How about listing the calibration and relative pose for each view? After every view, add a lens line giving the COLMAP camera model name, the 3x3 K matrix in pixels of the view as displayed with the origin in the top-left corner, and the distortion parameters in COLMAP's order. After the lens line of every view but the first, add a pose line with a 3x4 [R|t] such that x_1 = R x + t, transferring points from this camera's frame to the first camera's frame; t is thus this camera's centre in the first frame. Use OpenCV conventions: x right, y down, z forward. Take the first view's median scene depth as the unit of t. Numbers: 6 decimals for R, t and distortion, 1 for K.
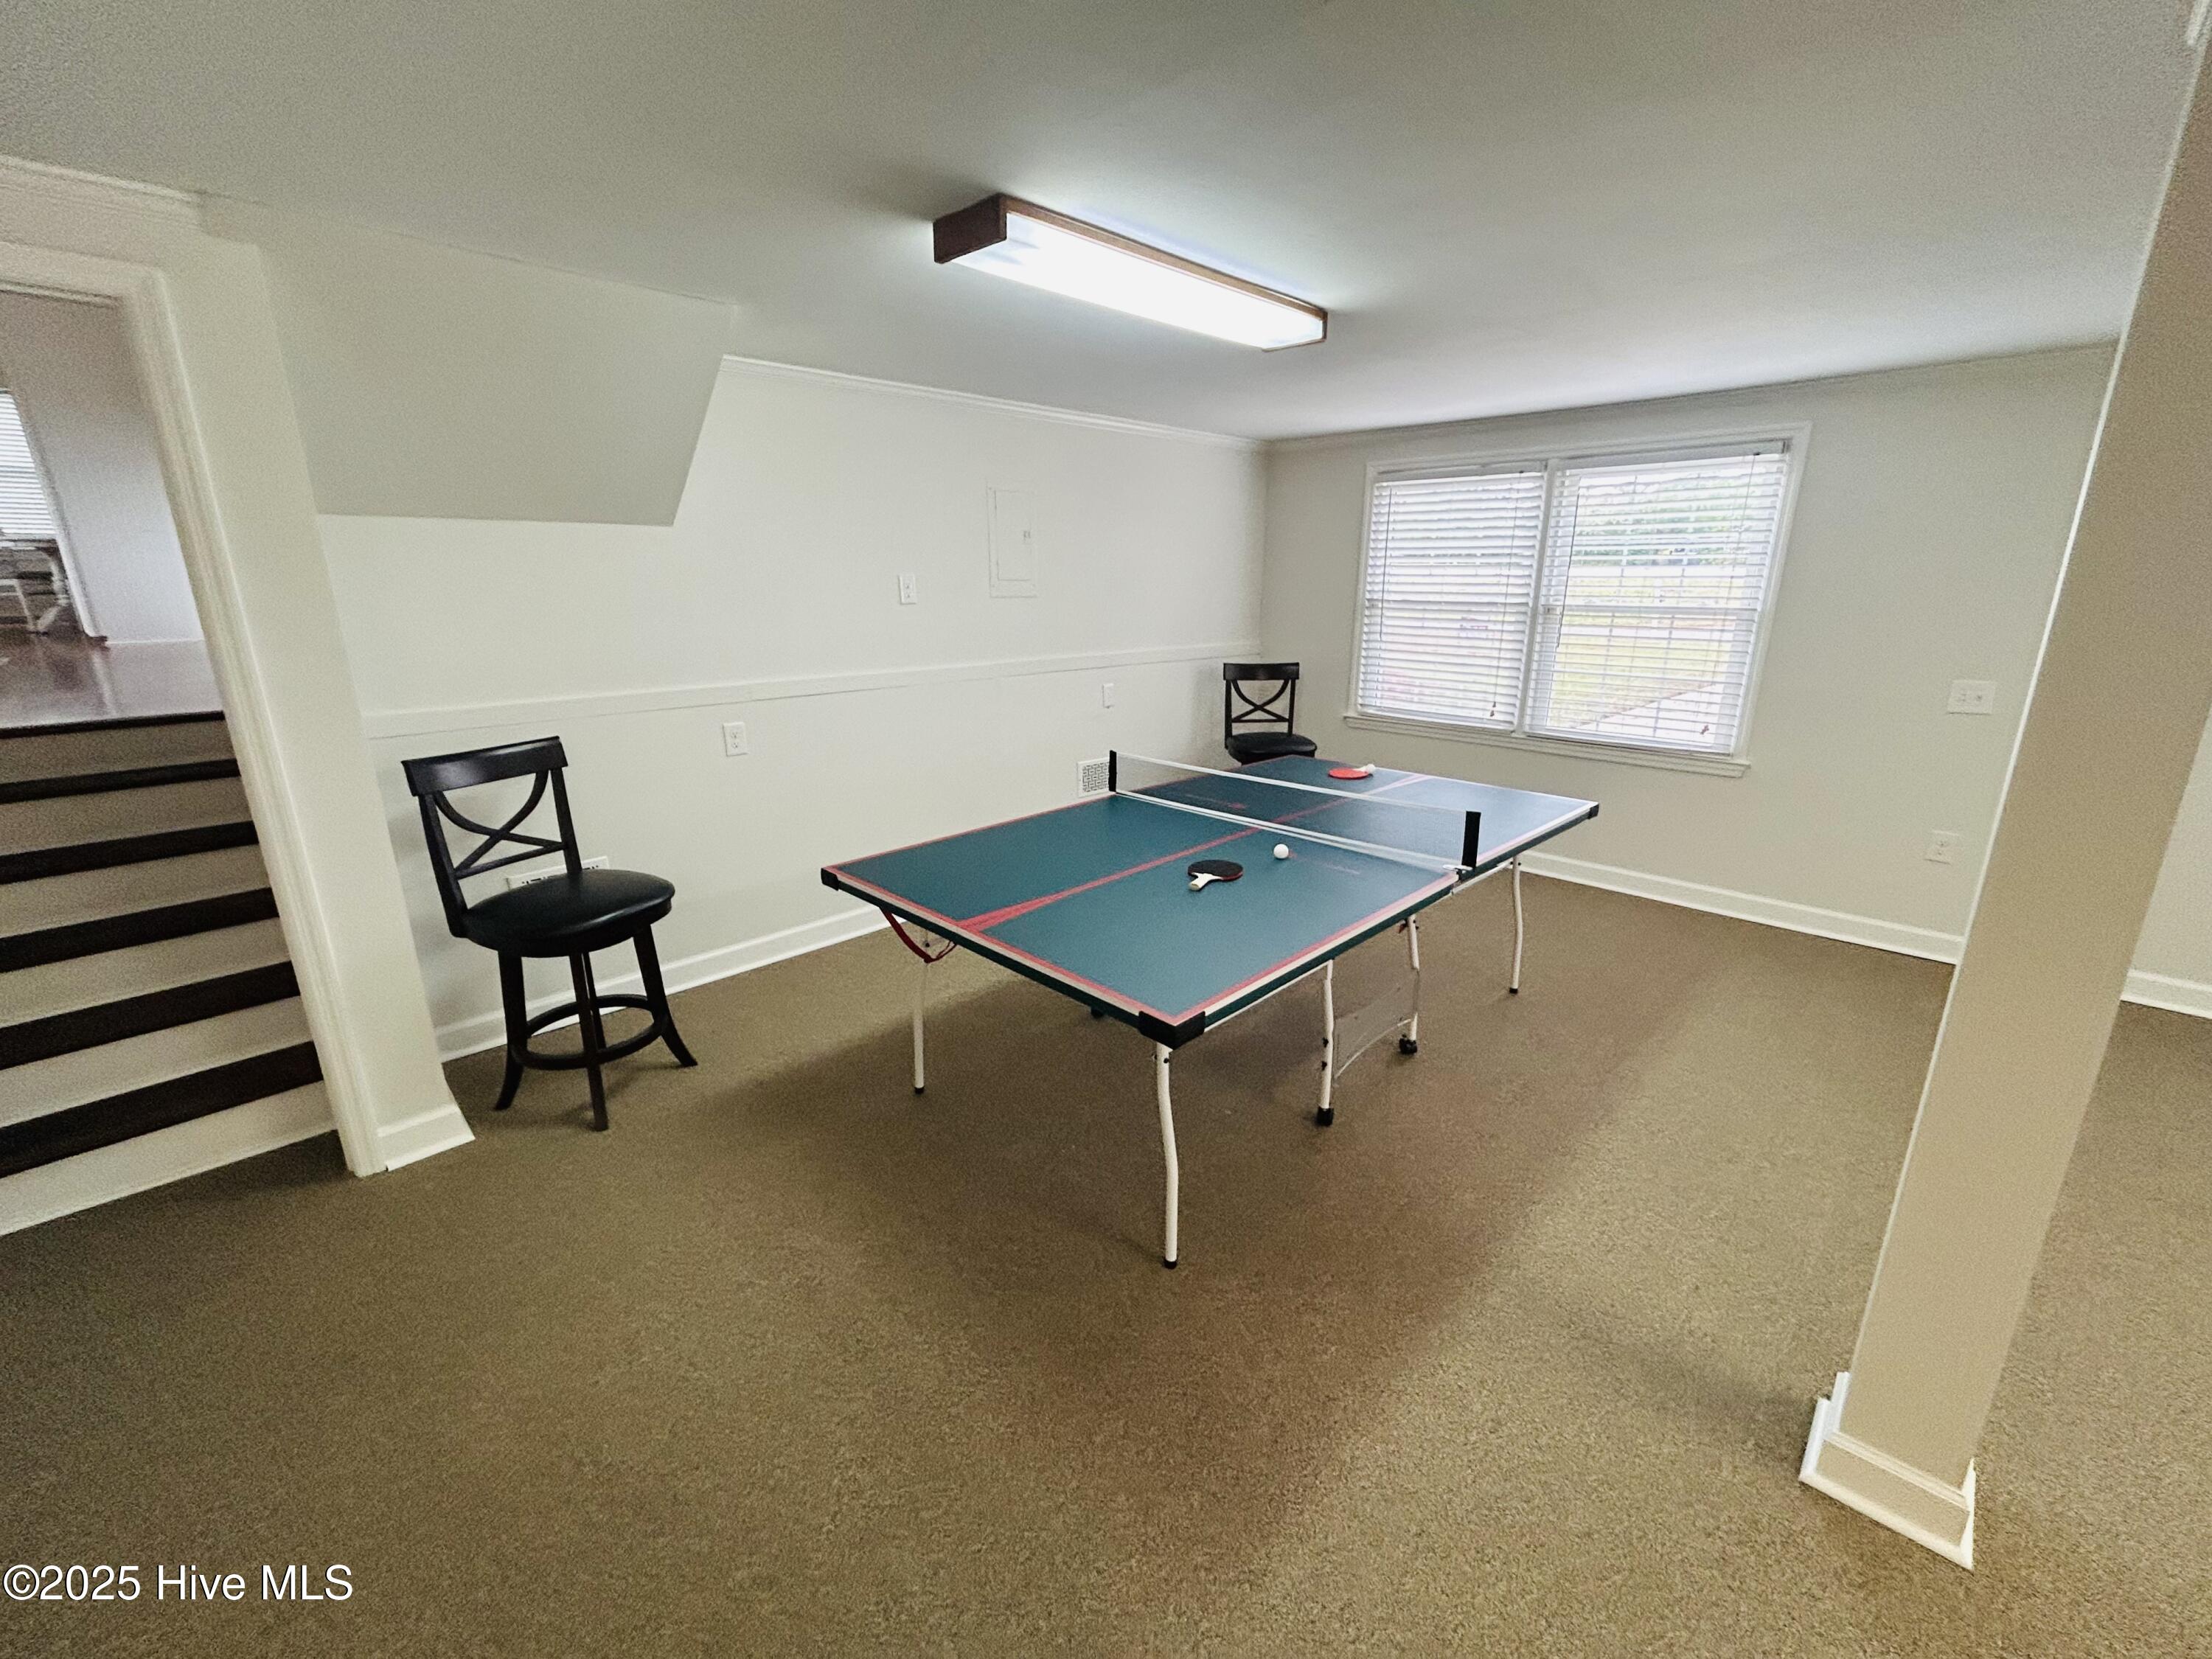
lens RADIAL K [[902.8, 0, 1114.6], [0, 902.8, 826.4], [0, 0, 1]] dist [0.009031, 0.000418]
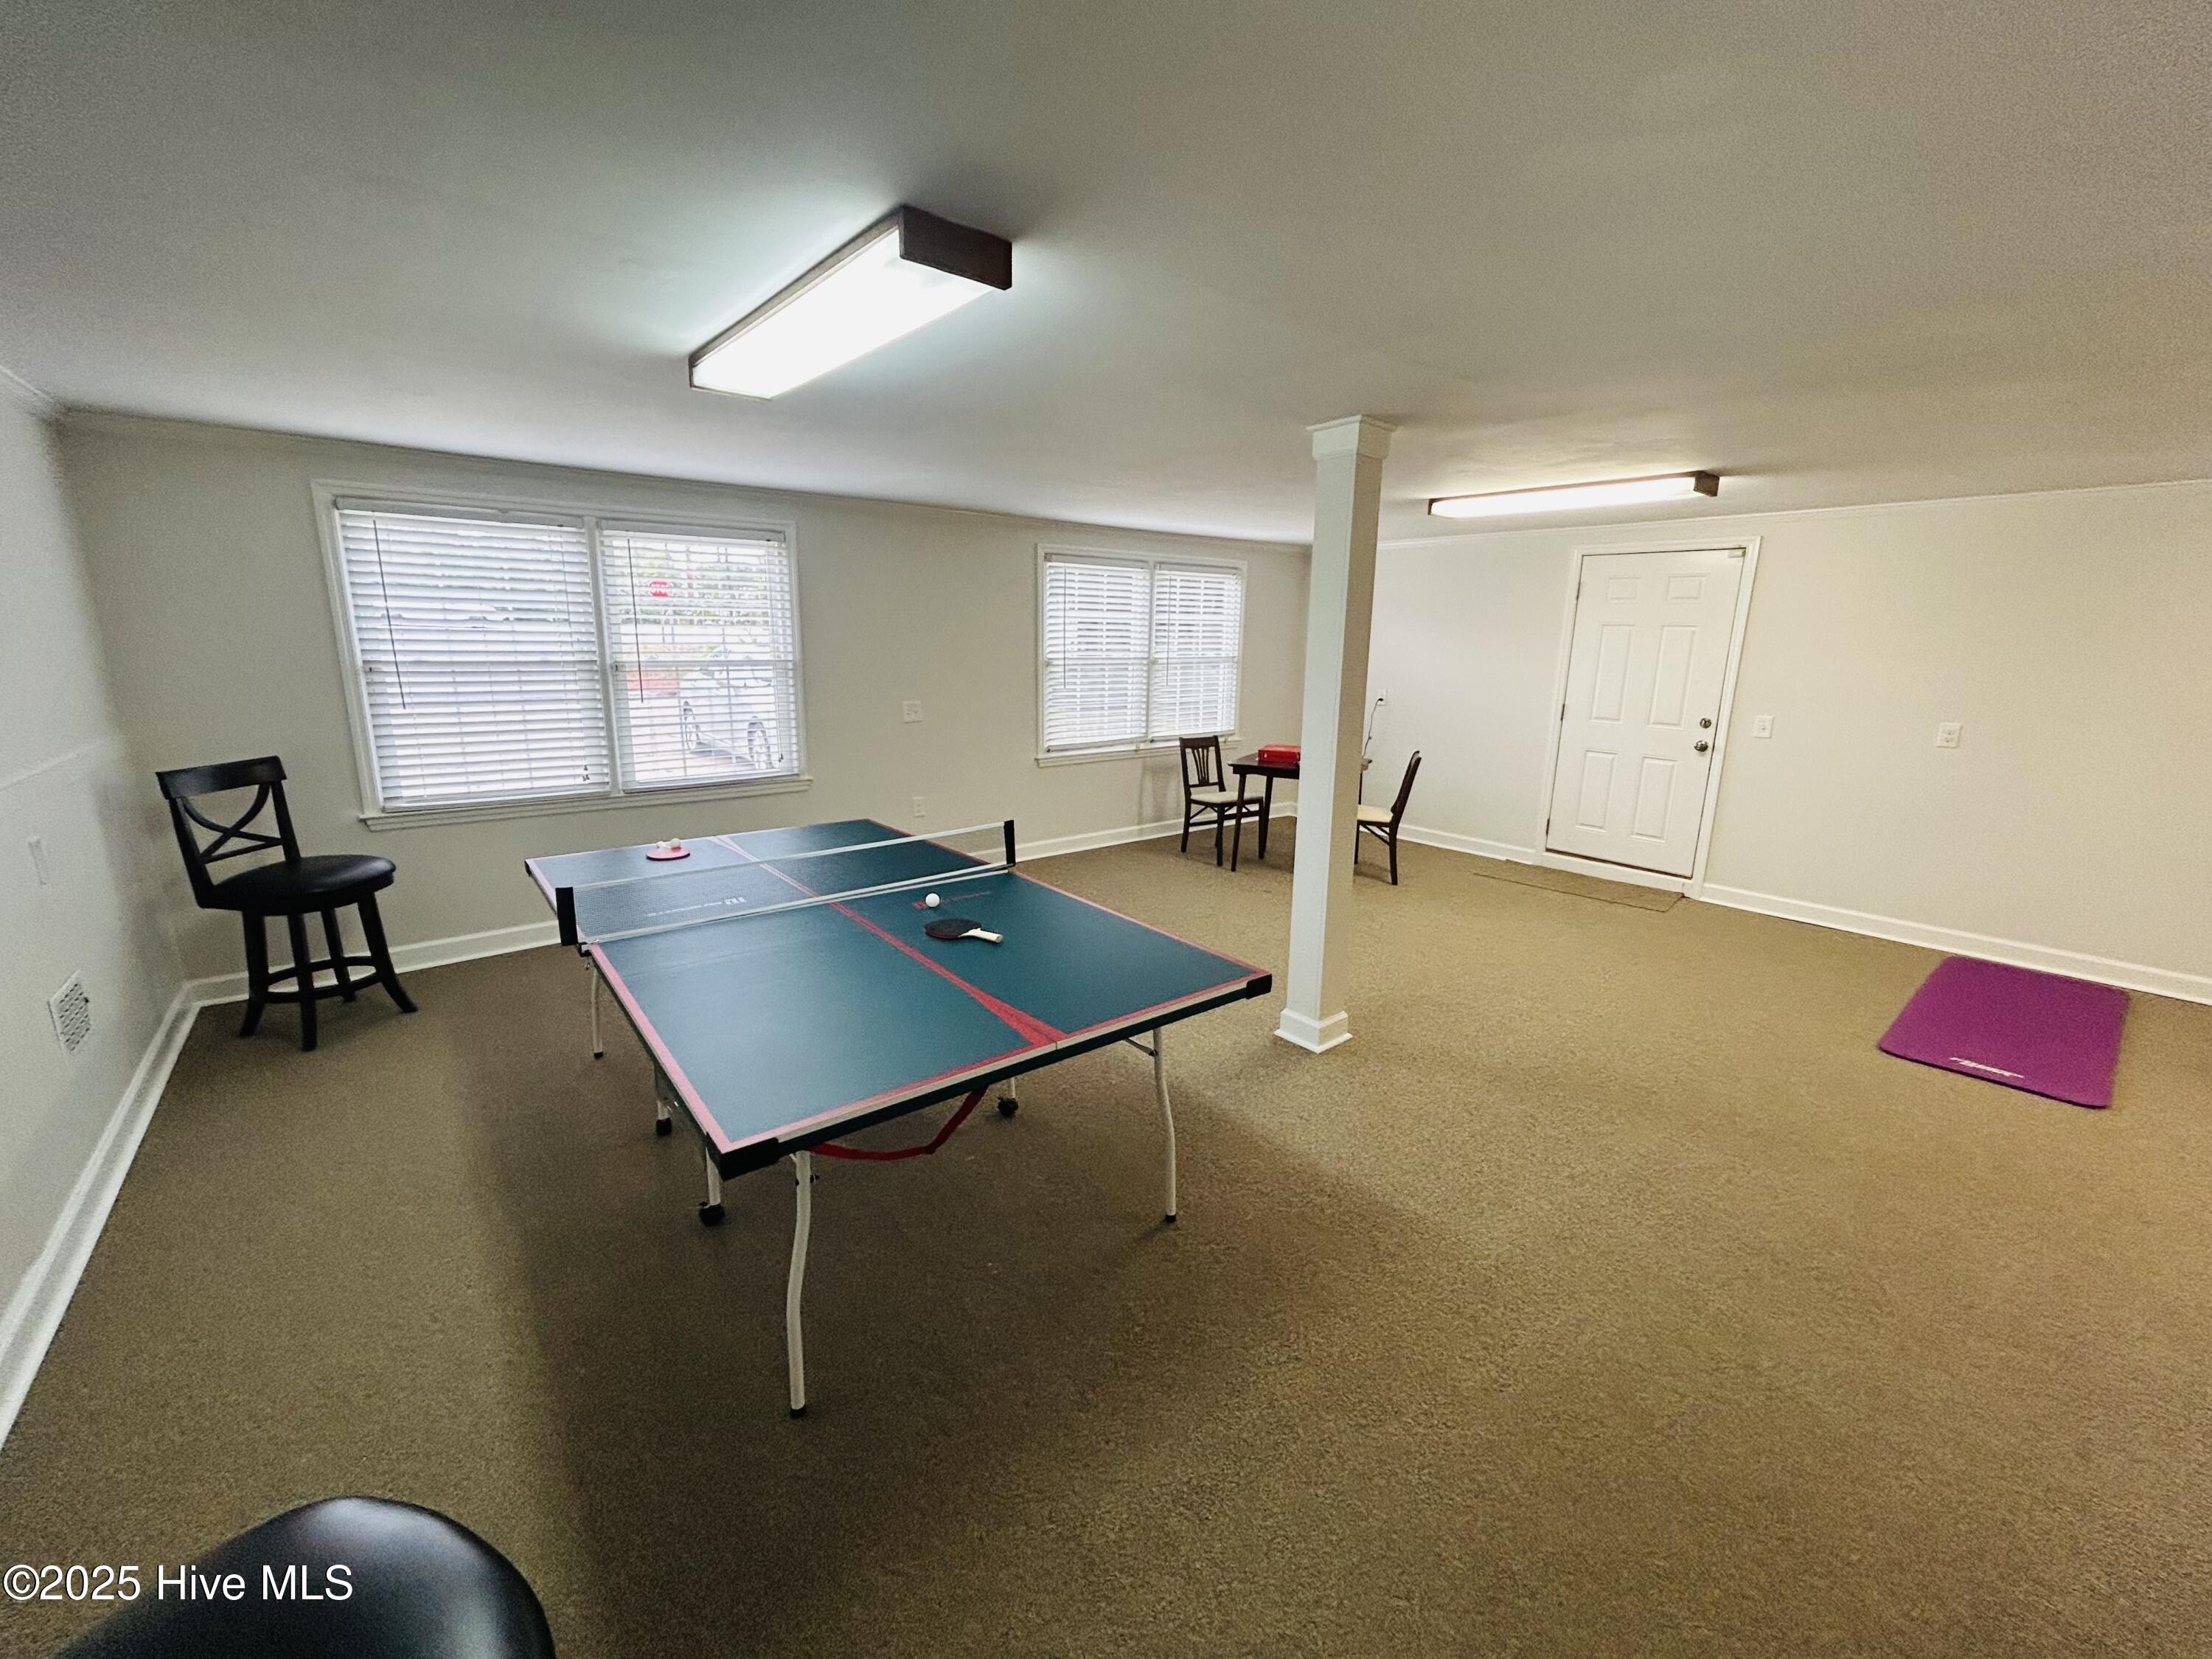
lens RADIAL K [[902.8, 0, 1096.2], [0, 902.8, 827.6], [0, 0, 1]] dist [0.009031, 0.000418]
pose [[0.142001, -0.208657, 0.967625, -0.447198], [0.255611, 0.952107, 0.167799, -0.102103], [-0.956294, 0.223508, 0.188535, 0.344019]]
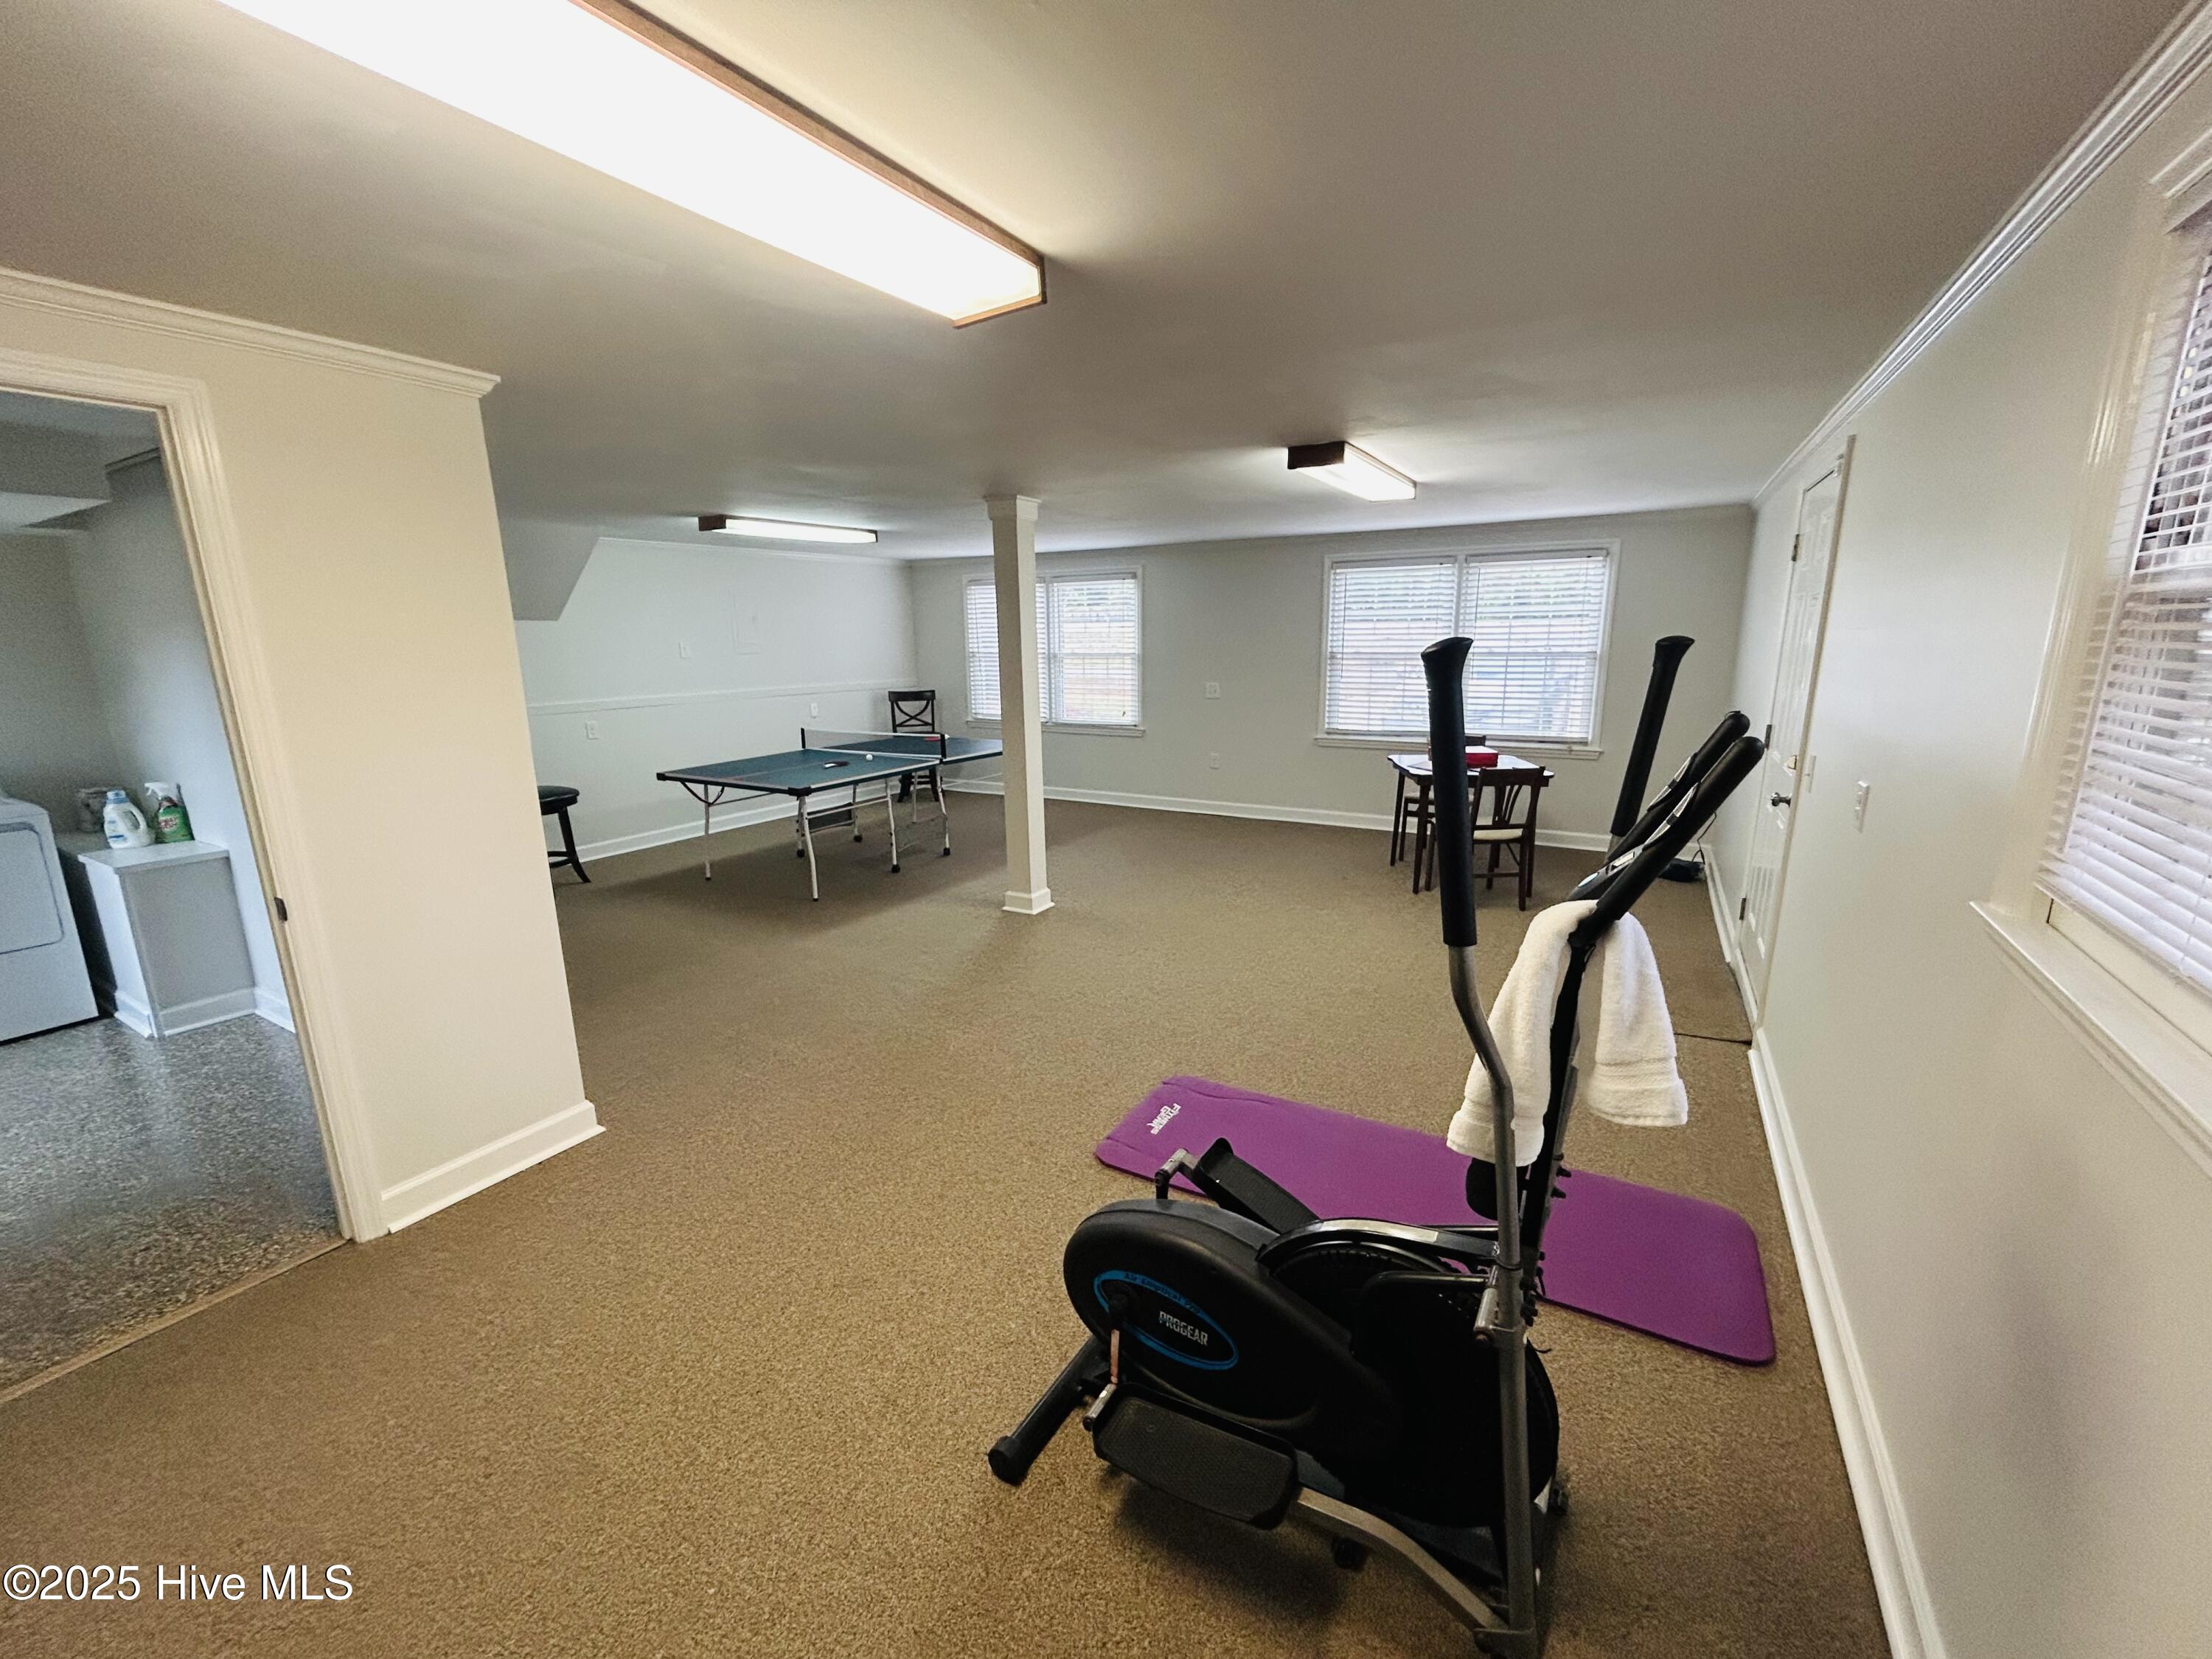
lens RADIAL K [[902.8, 0, 1099.7], [0, 902.8, 839.0], [0, 0, 1]] dist [0.009031, 0.000418]
pose [[0.974398, -0.062903, 0.215853, 0.143413], [0.073756, 0.996366, -0.042591, 0.222606], [-0.212390, 0.057421, 0.975497, -0.810941]]
